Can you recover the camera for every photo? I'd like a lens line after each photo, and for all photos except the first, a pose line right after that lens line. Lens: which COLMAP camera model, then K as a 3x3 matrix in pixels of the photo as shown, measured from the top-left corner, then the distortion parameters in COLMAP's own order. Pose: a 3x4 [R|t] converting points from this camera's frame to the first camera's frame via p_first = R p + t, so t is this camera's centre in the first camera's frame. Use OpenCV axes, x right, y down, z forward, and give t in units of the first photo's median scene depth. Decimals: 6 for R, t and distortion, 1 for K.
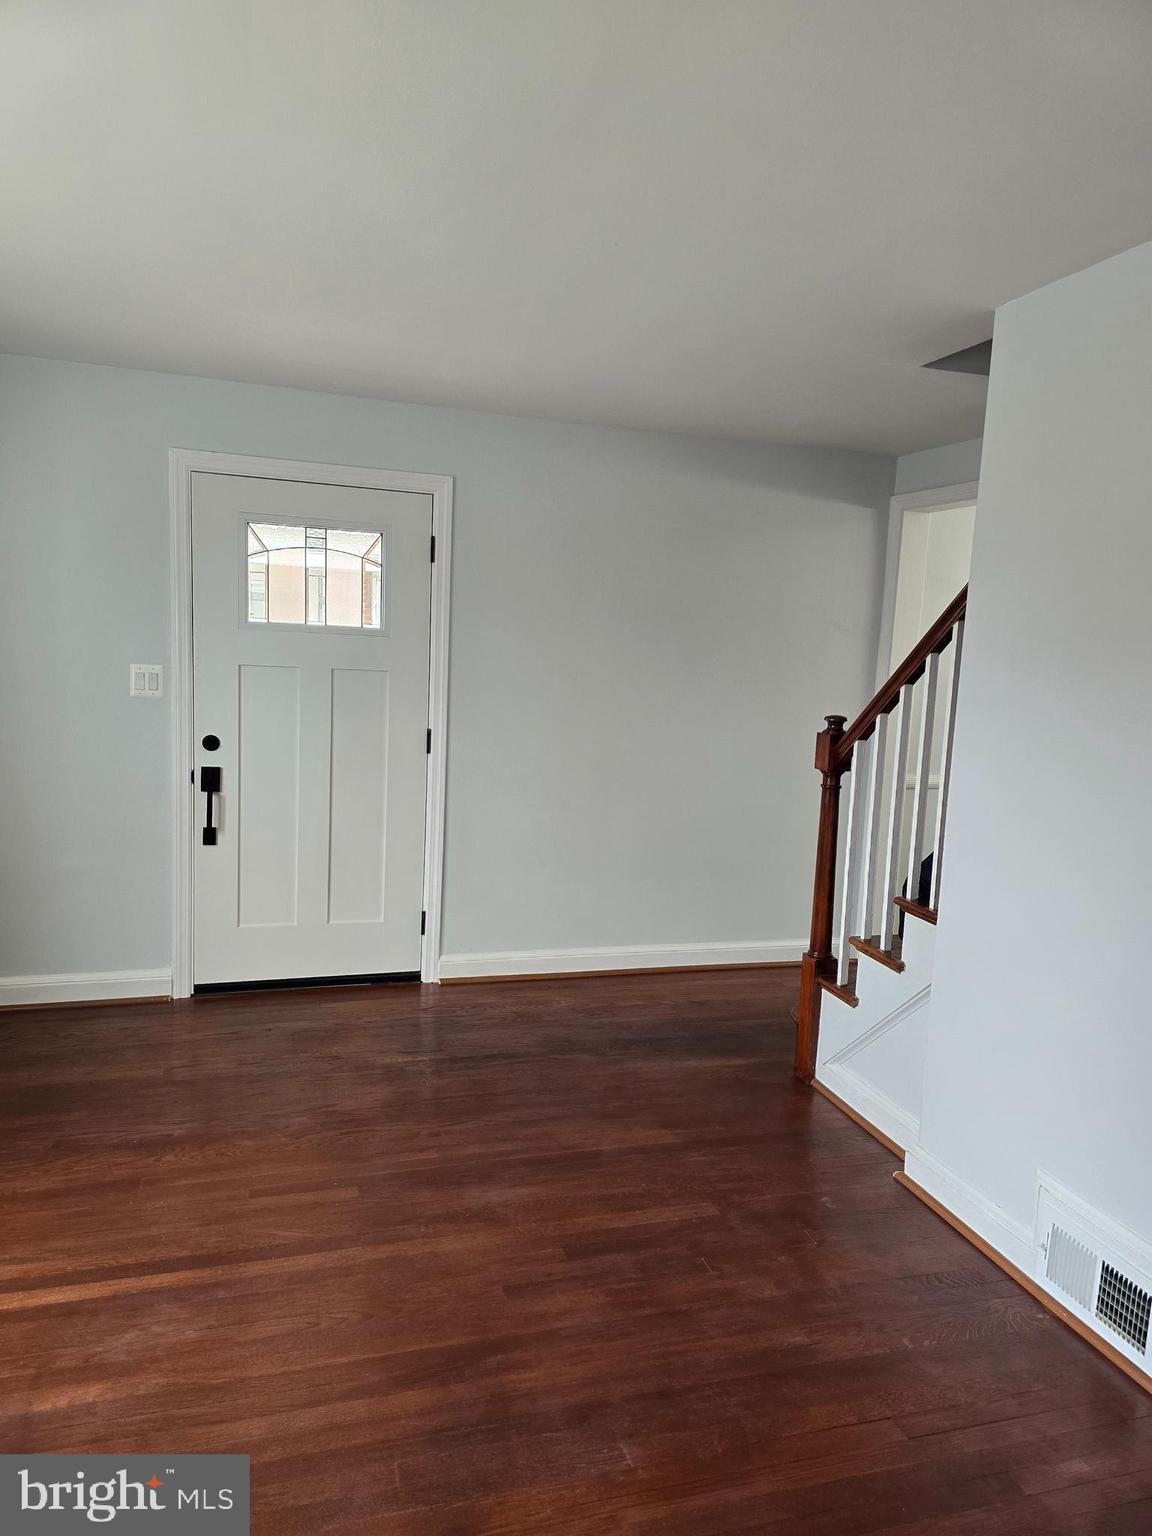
lens RADIAL K [[1032.5, 0, 583.8], [0, 1032.5, 770.2], [0, 0, 1]] dist [0.066665, -0.071563]
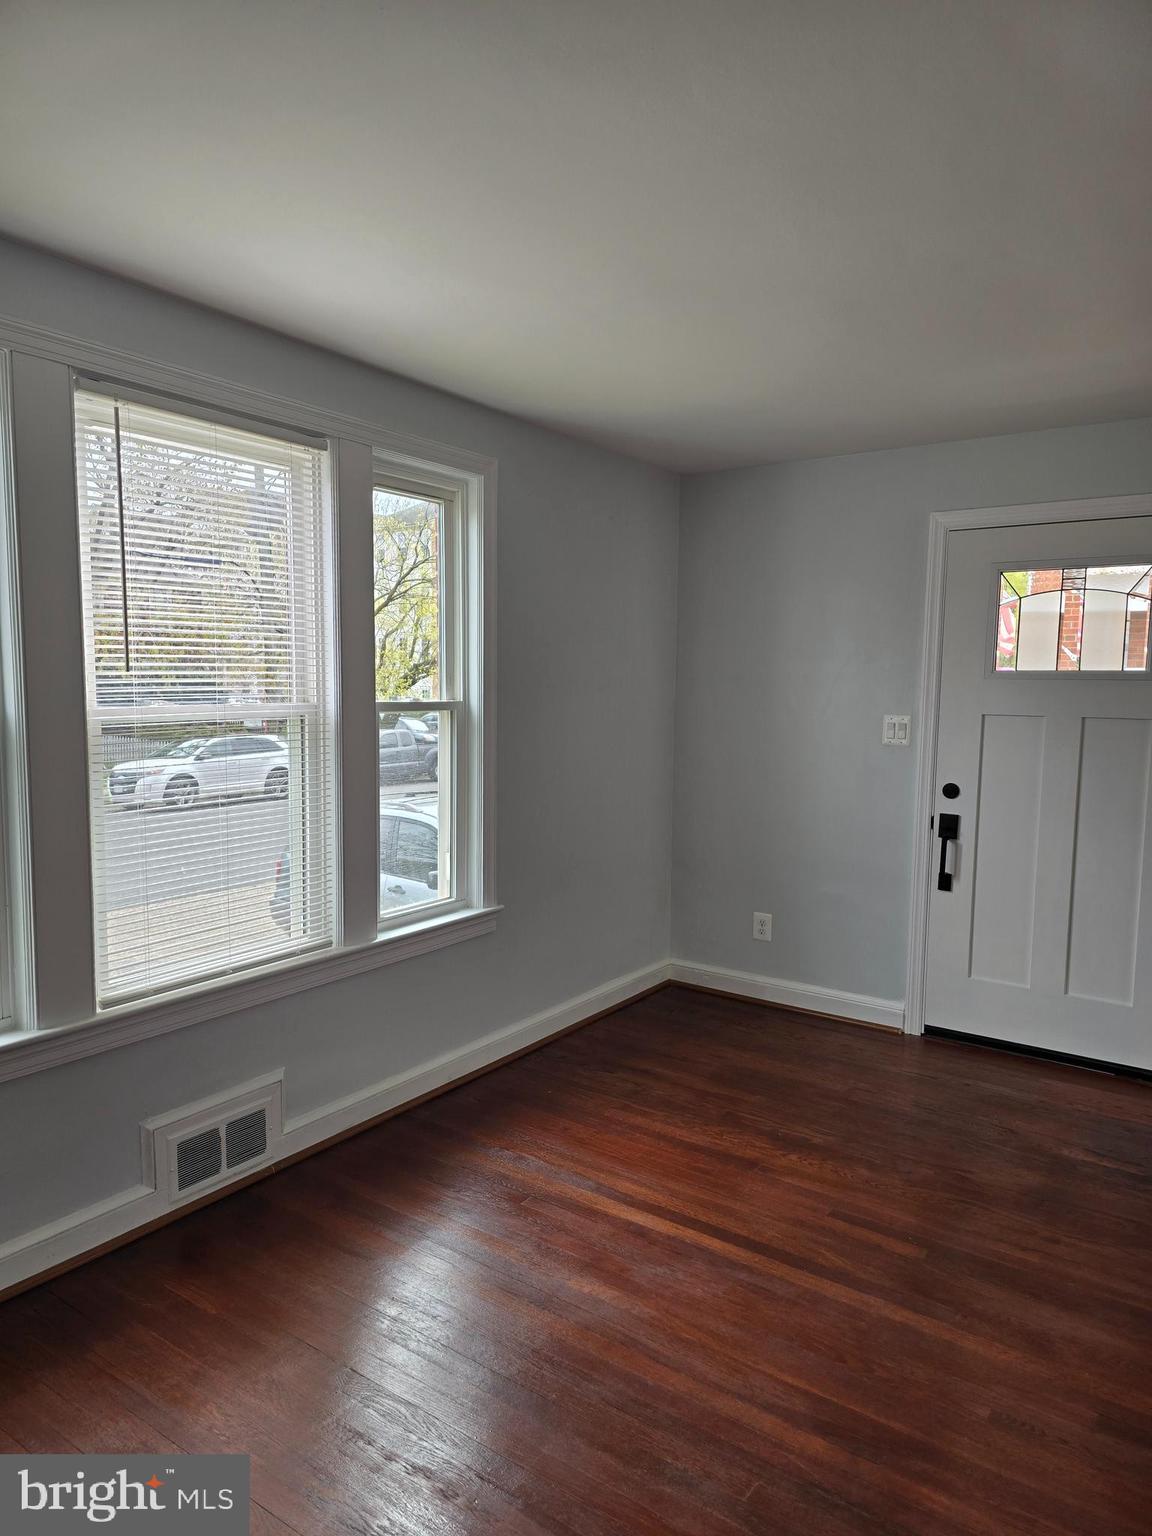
lens RADIAL K [[1032.5, 0, 583.8], [0, 1032.5, 770.2], [0, 0, 1]] dist [0.066665, -0.071563]
pose [[0.599088, 0.030222, -0.800113, 0.287367], [-0.078693, 0.996672, -0.021276, 0.004542], [0.796807, 0.075709, 0.599472, 0.115333]]
